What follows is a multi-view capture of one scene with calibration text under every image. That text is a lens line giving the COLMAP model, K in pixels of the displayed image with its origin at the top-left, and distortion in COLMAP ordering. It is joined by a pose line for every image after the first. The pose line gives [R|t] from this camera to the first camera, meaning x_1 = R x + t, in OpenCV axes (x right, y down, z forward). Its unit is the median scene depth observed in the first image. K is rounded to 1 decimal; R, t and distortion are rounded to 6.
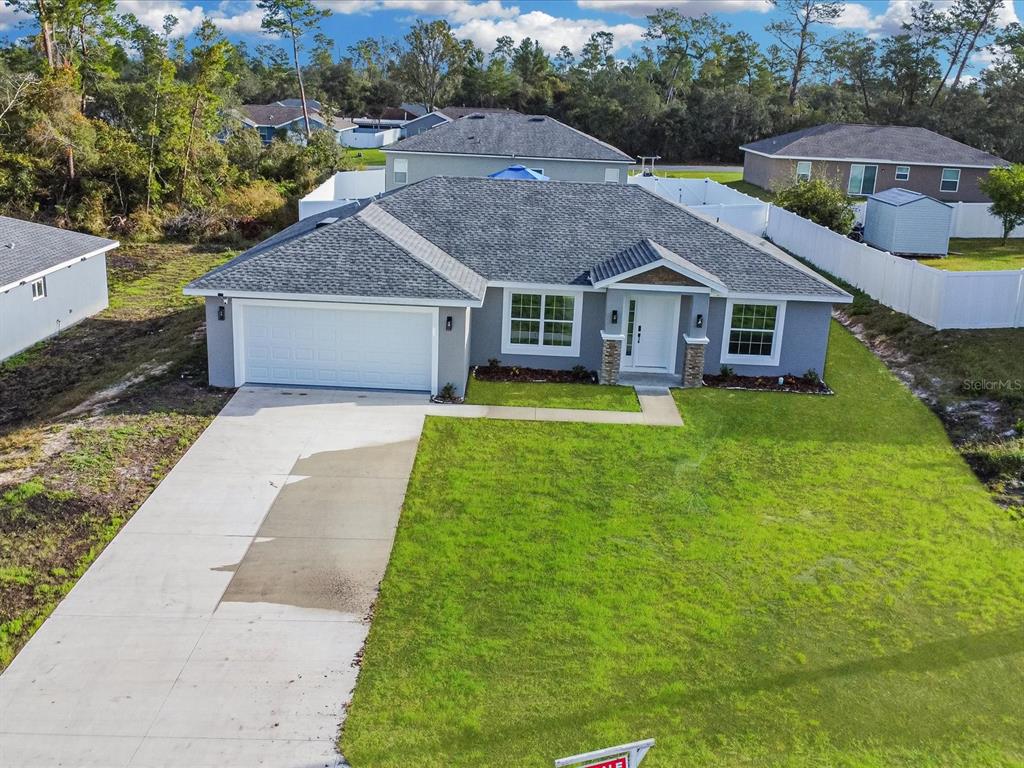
lens RADIAL K [[989.0, 0, 512.0], [0, 989.0, 384.0], [0, 0, 1]] dist [-0.015709, -0.032955]
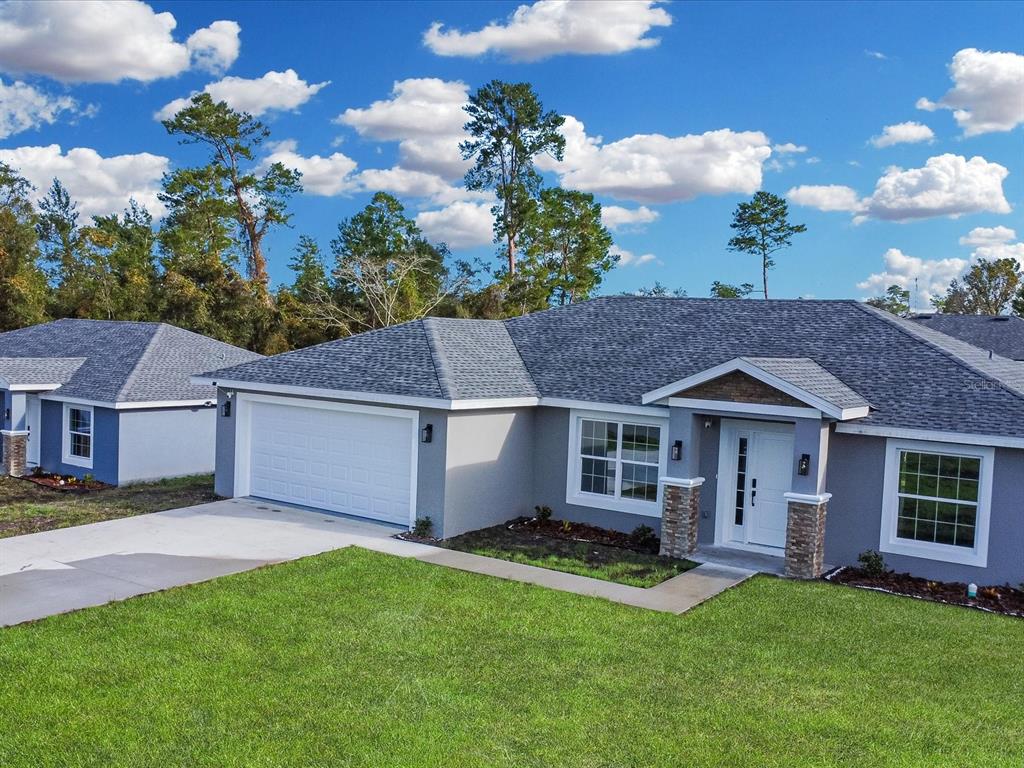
lens RADIAL K [[989.0, 0, 512.0], [0, 989.0, 384.0], [0, 0, 1]] dist [-0.015709, -0.032955]
pose [[0.826756, 0.020089, -0.562202, 0.384318], [-0.166436, 0.963359, -0.210332, 0.046299], [0.537377, 0.267463, 0.799806, 0.410612]]
